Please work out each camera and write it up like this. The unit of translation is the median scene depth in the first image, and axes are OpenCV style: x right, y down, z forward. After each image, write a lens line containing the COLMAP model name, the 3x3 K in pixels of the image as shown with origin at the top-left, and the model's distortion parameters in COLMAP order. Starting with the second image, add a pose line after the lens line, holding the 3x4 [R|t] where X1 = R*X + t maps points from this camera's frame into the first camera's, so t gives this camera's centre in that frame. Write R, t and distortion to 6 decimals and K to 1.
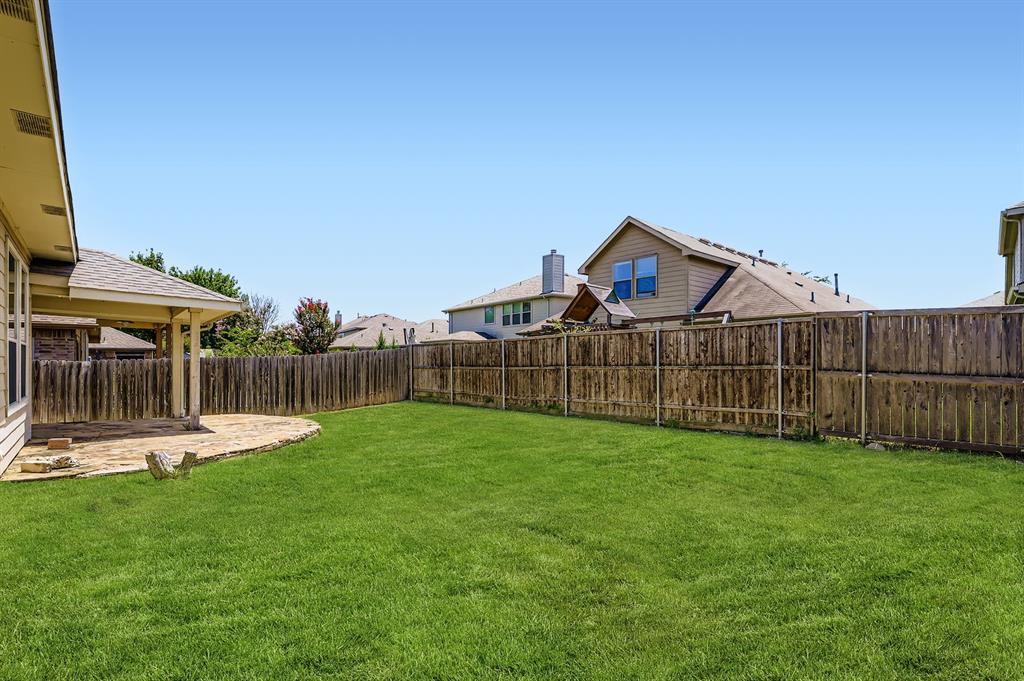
lens RADIAL K [[511.5, 0, 529.7], [0, 511.5, 357.1], [0, 0, 1]] dist [0.003923, -0.000033]
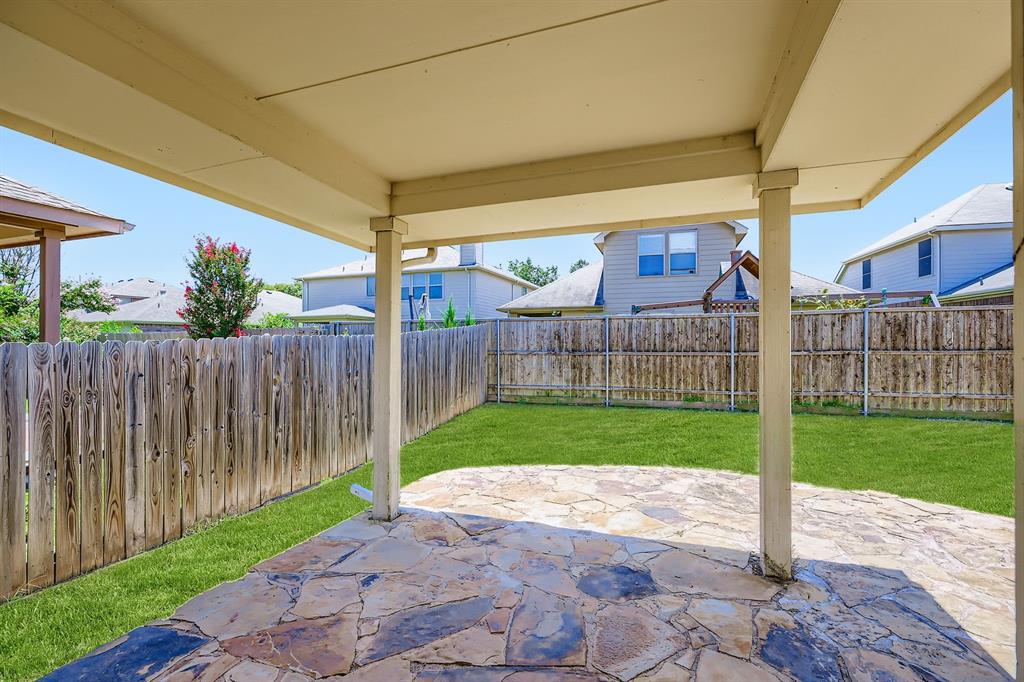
lens RADIAL K [[463.3, 0, 515.1], [0, 463.3, 337.9], [0, 0, 1]] dist [-0.002323, -0.000069]
pose [[0.860375, 0.004408, 0.509643, -0.711601], [-0.004647, 0.999989, -0.000804, 0.001291], [-0.509641, -0.001677, 0.860386, 0.642809]]
